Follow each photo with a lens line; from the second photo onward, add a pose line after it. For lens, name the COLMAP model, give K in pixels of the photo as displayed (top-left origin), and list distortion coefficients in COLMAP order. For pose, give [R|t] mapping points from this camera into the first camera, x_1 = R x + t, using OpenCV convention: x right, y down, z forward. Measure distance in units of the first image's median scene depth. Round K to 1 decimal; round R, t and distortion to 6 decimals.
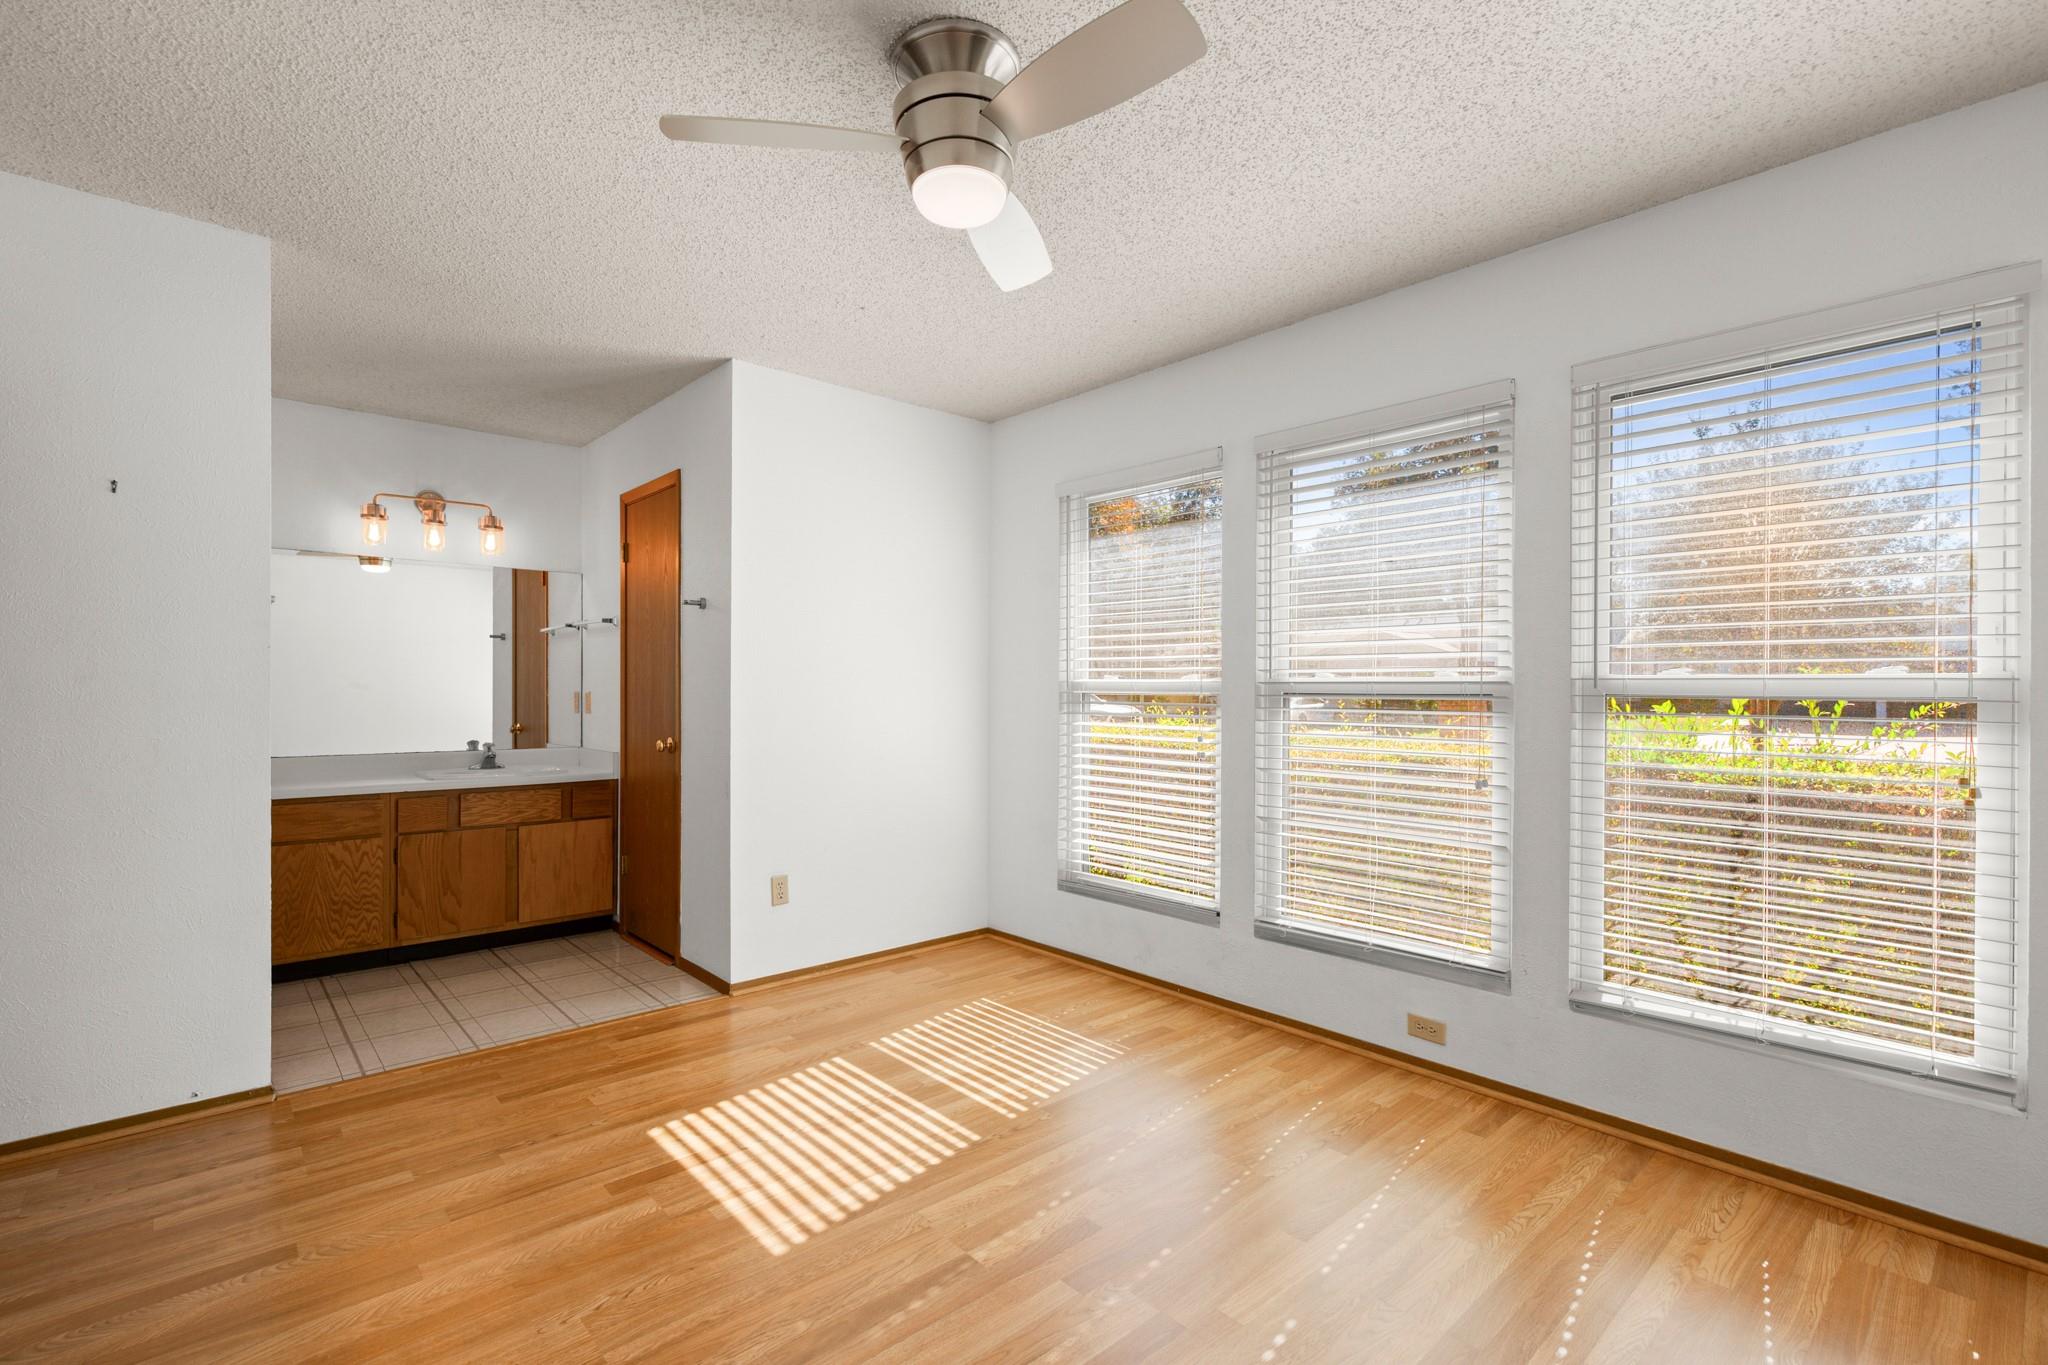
lens RADIAL K [[936.4, 0, 1040.5], [0, 936.4, 684.6], [0, 0, 1]] dist [0.004725, -0.001746]
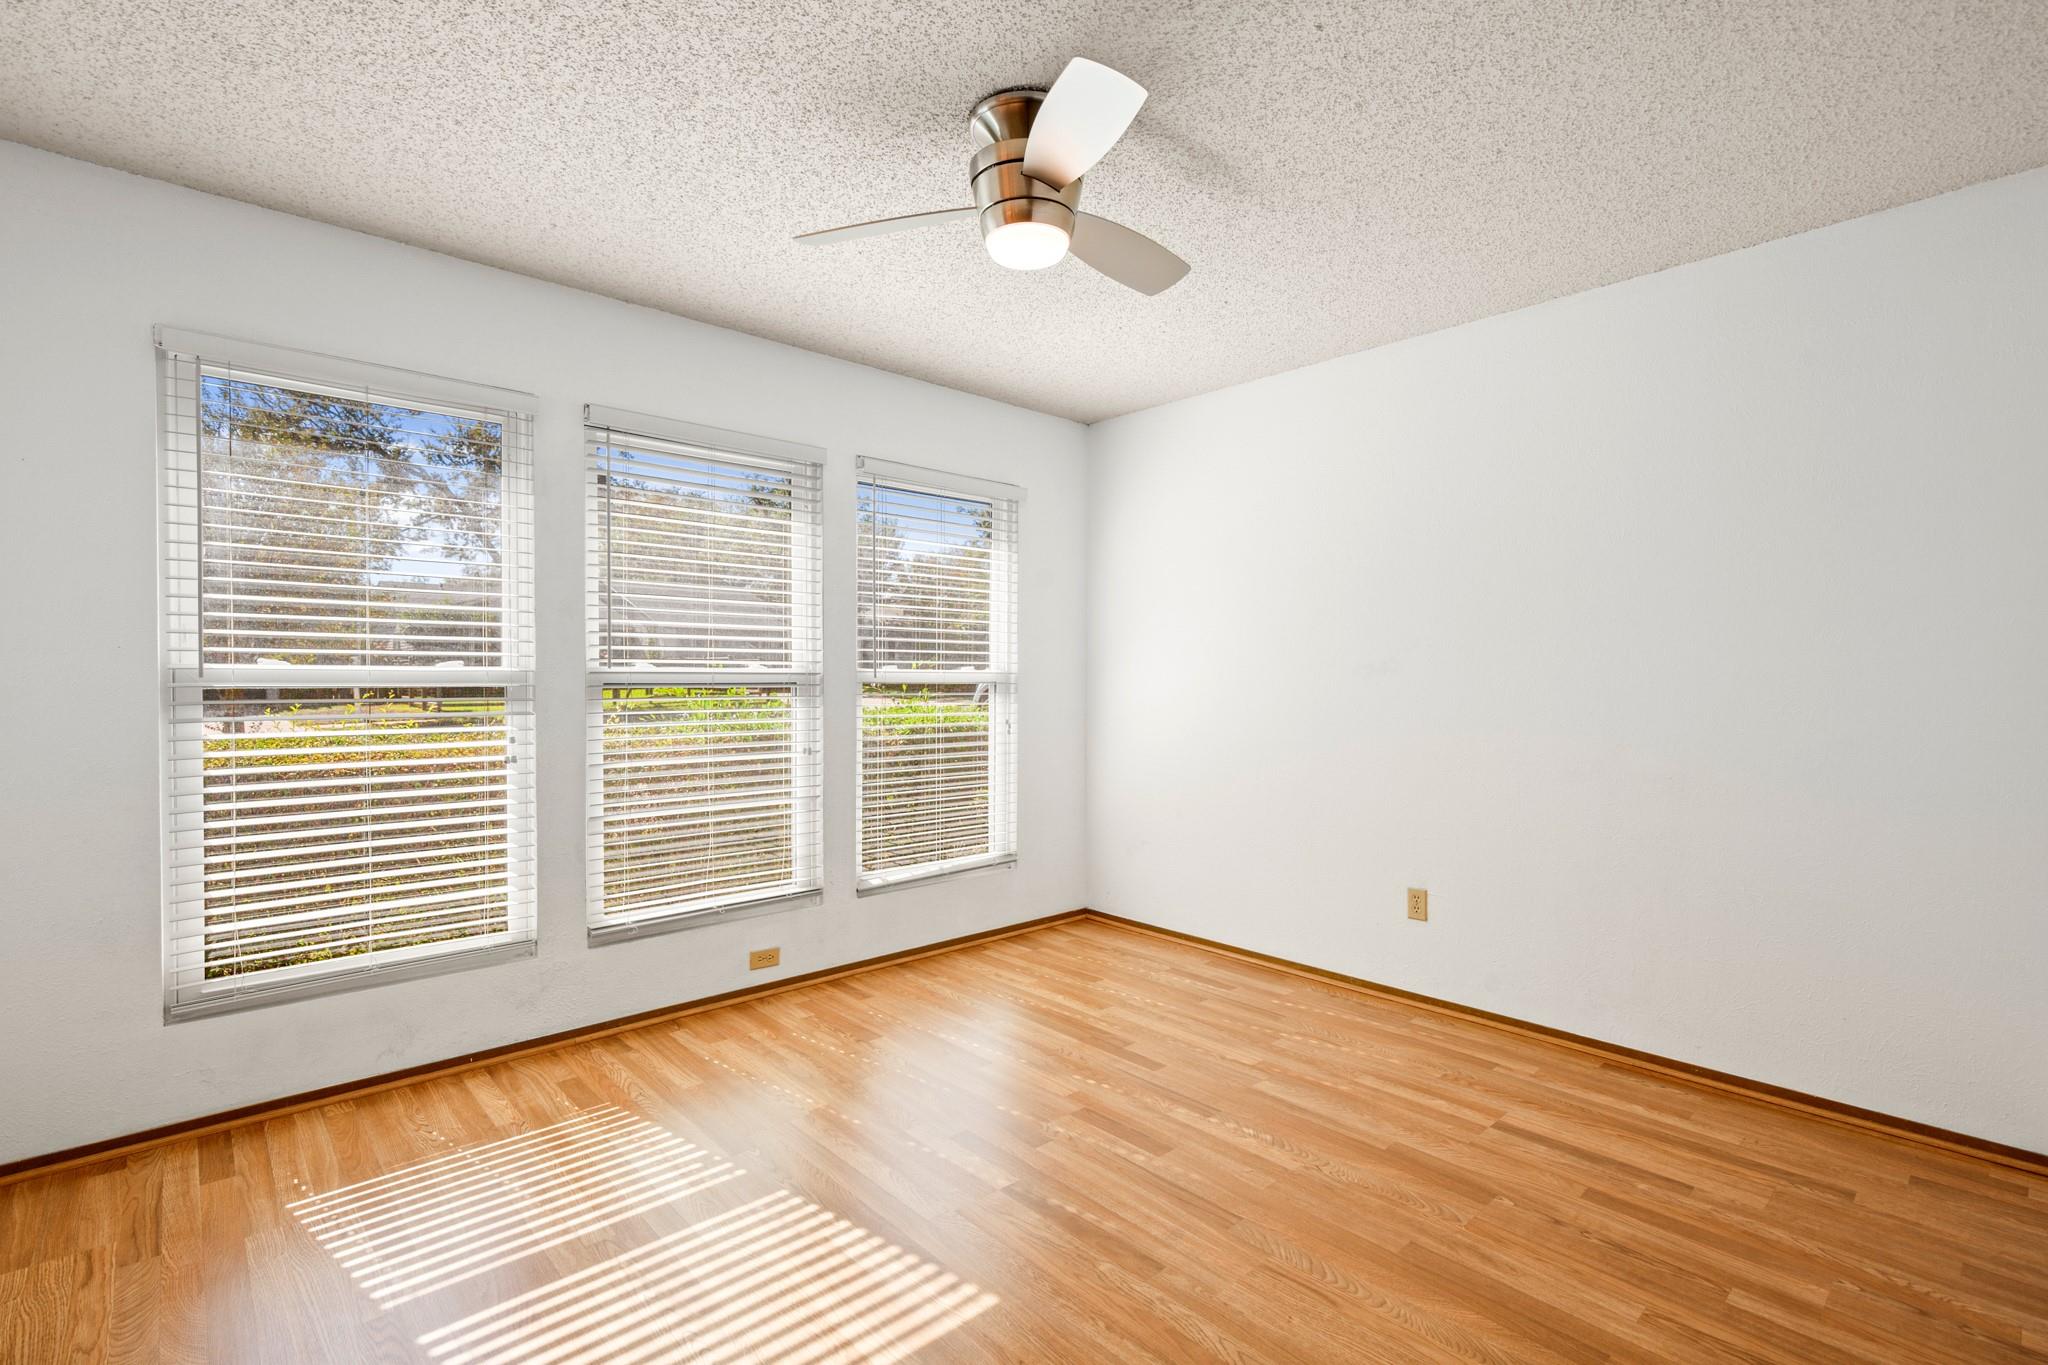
lens RADIAL K [[936.4, 0, 1041.3], [0, 936.4, 678.3], [0, 0, 1]] dist [0.004725, -0.001746]
pose [[-0.006731, -0.002125, 0.999975, -0.875978], [-0.001791, 0.999996, 0.002113, 0.001286], [-0.999976, -0.001776, -0.006735, 0.709579]]
